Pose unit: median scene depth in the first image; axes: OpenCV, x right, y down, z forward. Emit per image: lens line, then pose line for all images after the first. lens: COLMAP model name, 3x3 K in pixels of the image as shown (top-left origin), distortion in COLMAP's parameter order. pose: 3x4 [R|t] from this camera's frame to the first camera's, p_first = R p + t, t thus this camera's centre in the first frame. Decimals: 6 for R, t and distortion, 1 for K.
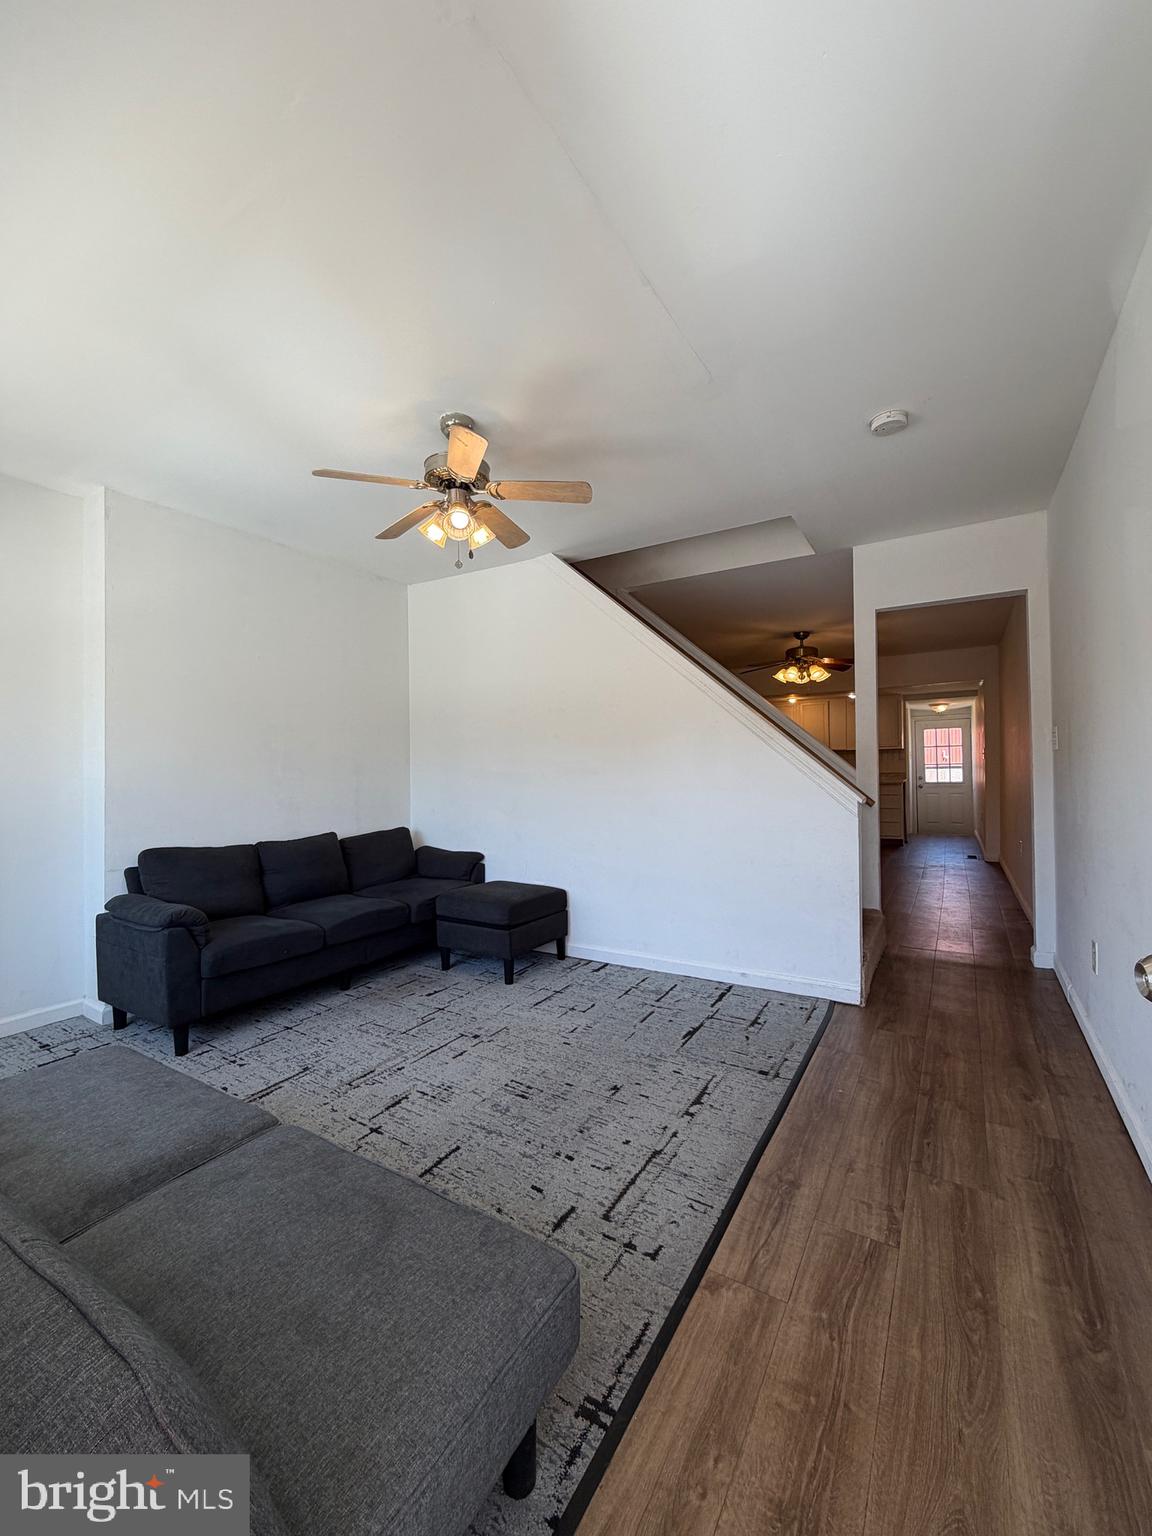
lens RADIAL K [[615.1, 0, 587.6], [0, 615.1, 764.2], [0, 0, 1]] dist [-0.000539, 0.000188]
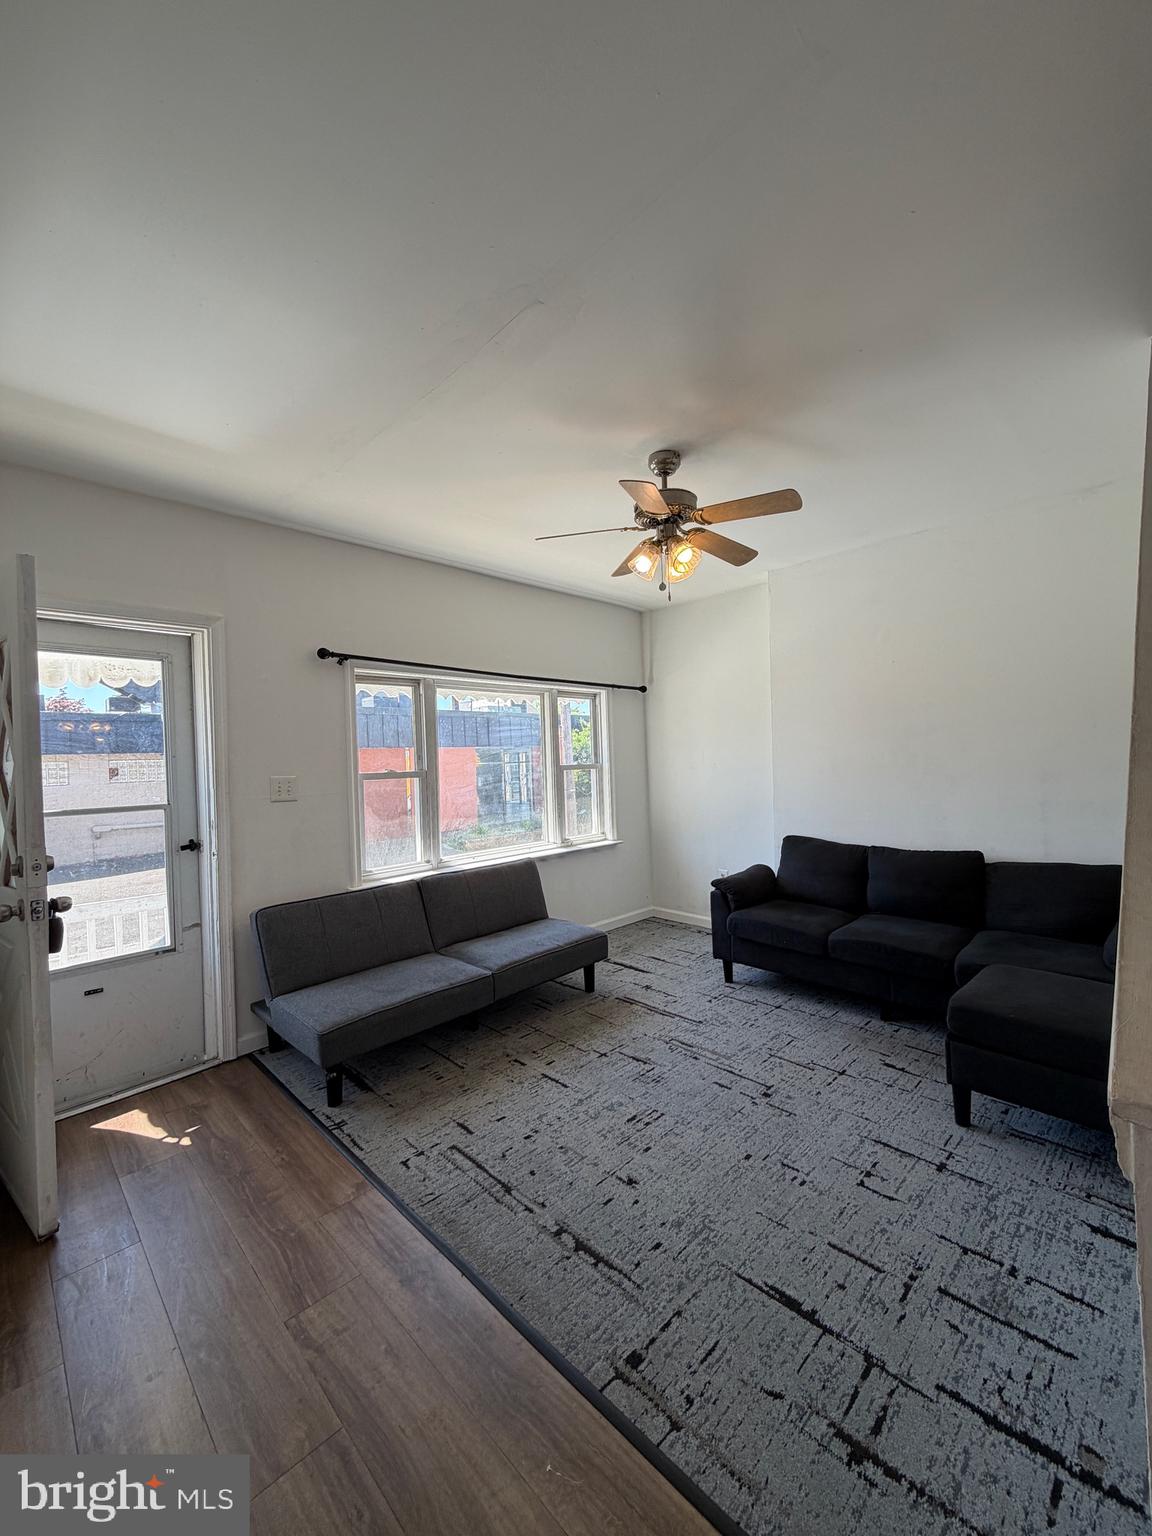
lens RADIAL K [[615.1, 0, 569.4], [0, 615.1, 766.7], [0, 0, 1]] dist [-0.000539, 0.000188]
pose [[-0.251855, 0.033751, -0.967176, 0.925054], [0.043408, 0.998780, 0.023550, -0.084031], [0.966791, -0.036052, -0.253013, 1.209709]]
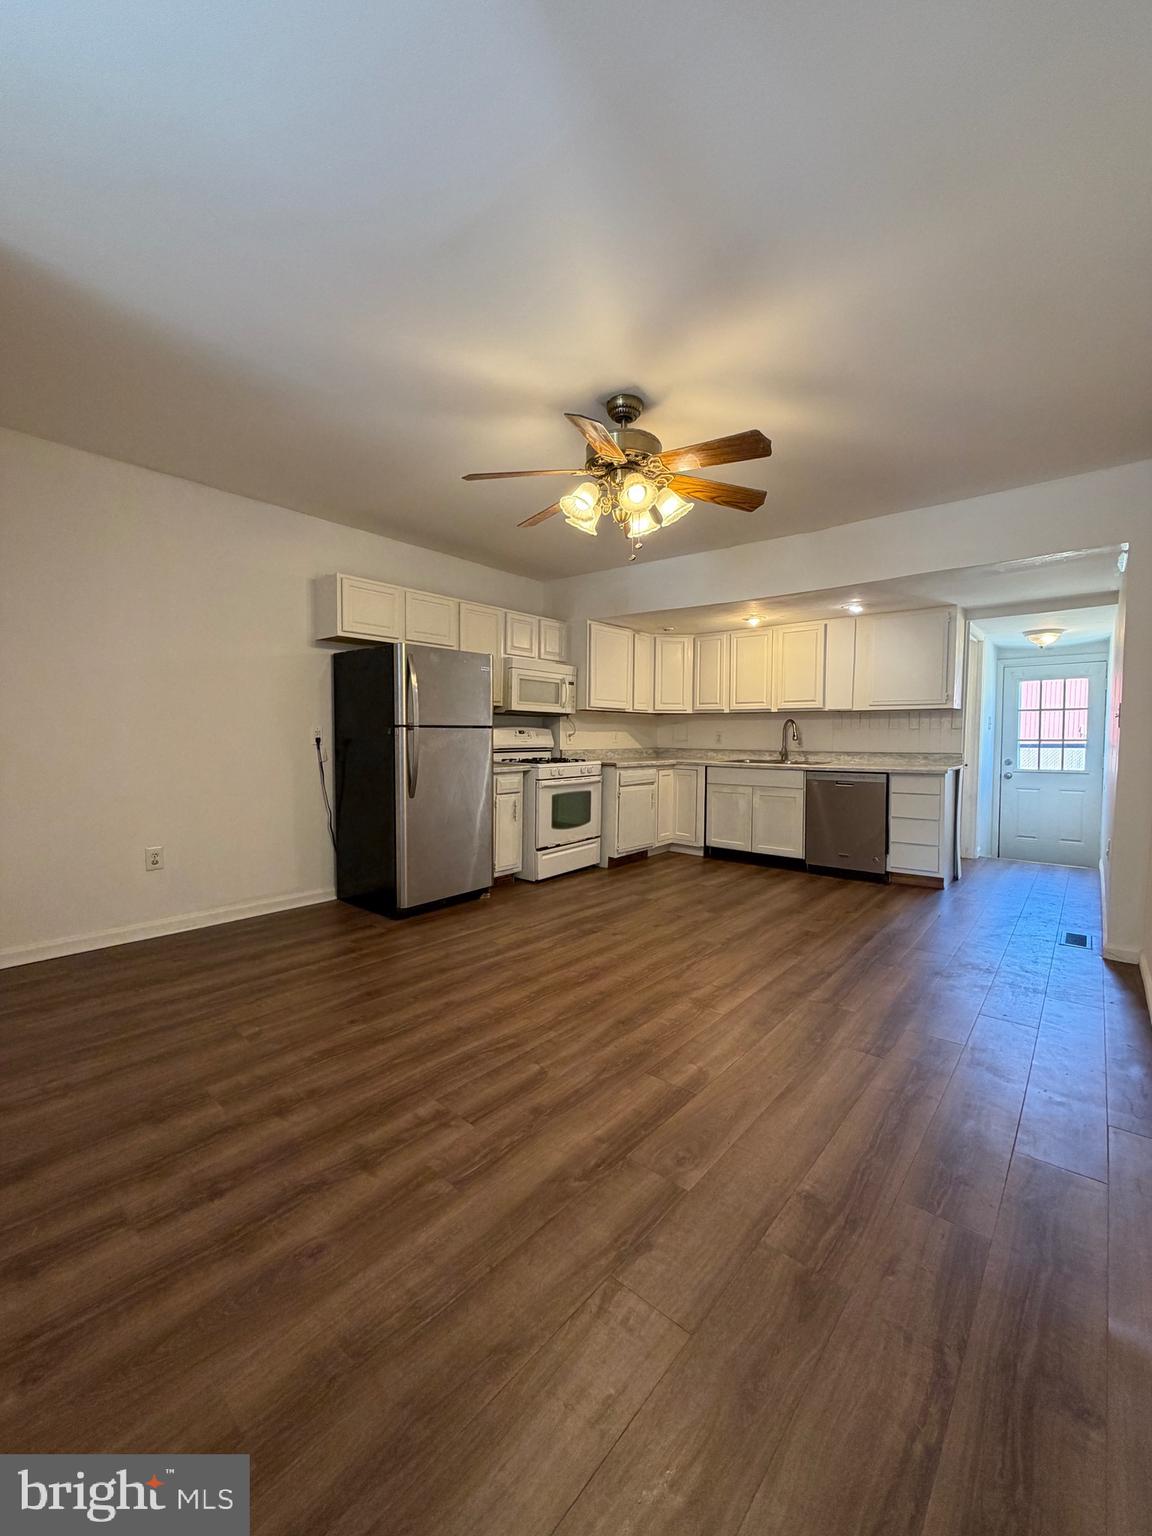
lens RADIAL K [[615.1, 0, 565.1], [0, 615.1, 764.8], [0, 0, 1]] dist [-0.000539, 0.000188]
pose [[0.984851, 0.033336, -0.170166, 0.117915], [-0.024553, 0.998268, 0.053461, 0.001978], [0.171653, -0.048473, 0.983964, 0.180298]]
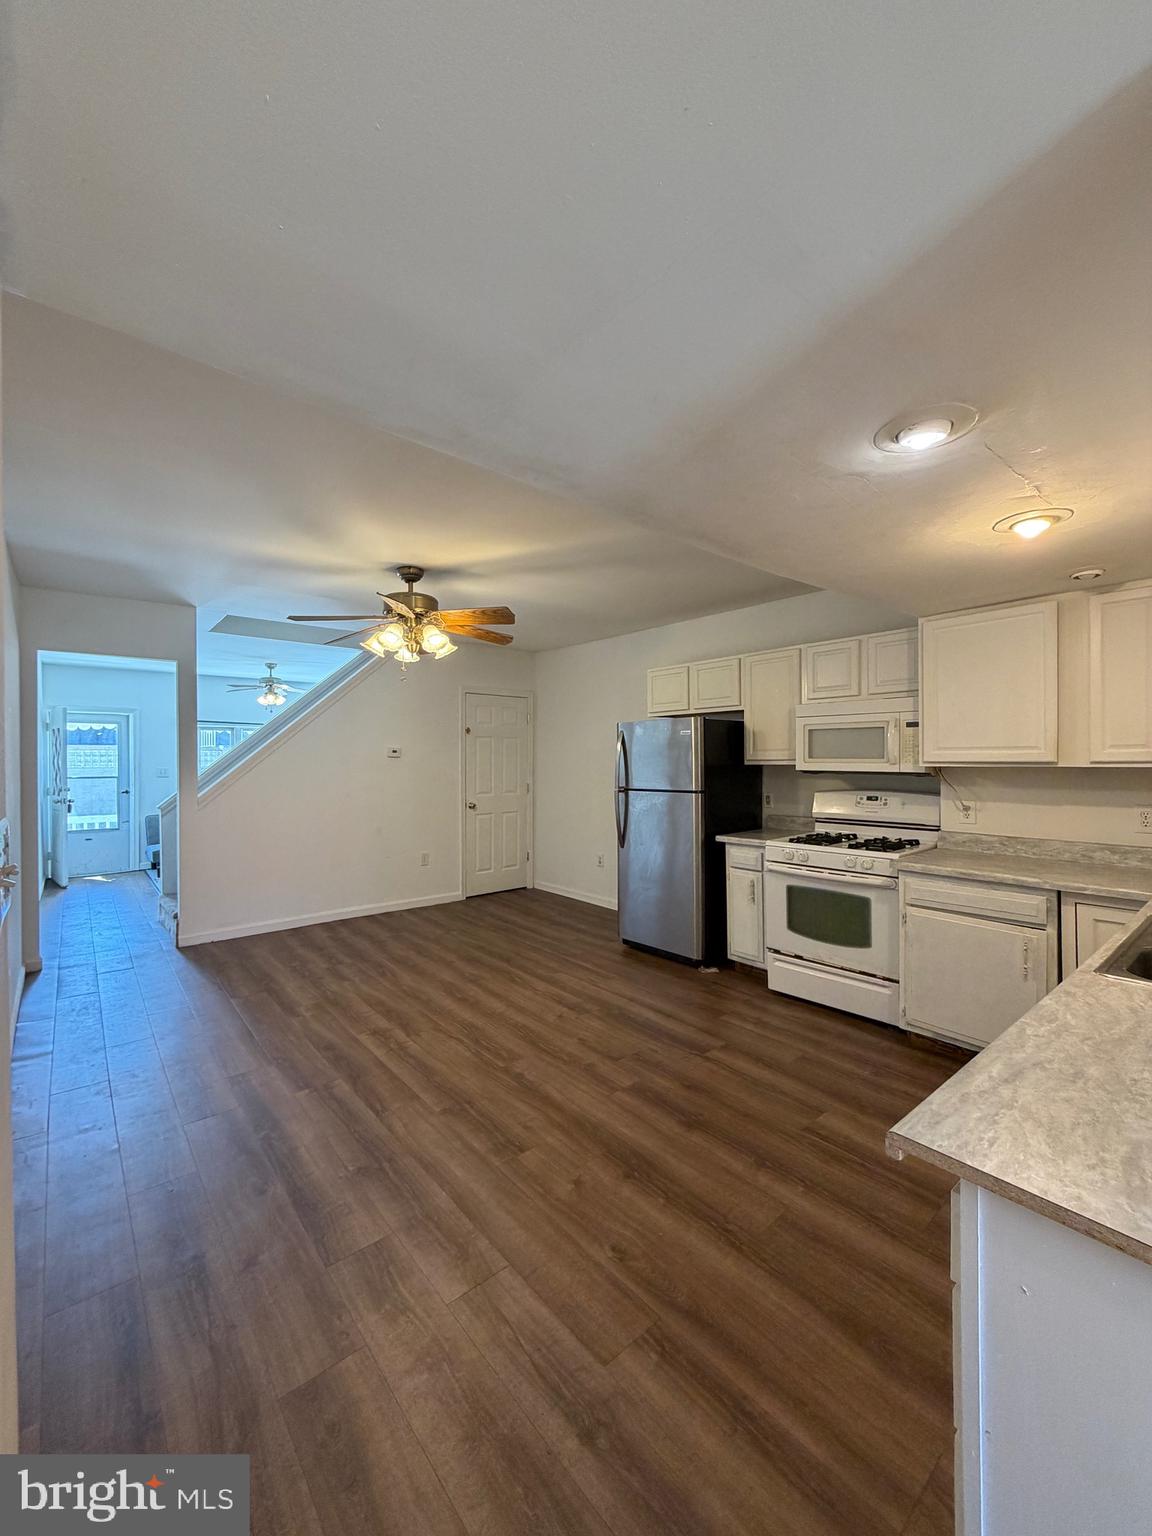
lens RADIAL K [[615.1, 0, 584.6], [0, 615.1, 764.6], [0, 0, 1]] dist [-0.000539, 0.000188]
pose [[-0.314765, 0.029573, -0.948709, 0.237626], [0.012624, 0.999557, 0.026969, -0.011469], [0.949086, -0.003487, -0.314998, 0.377825]]
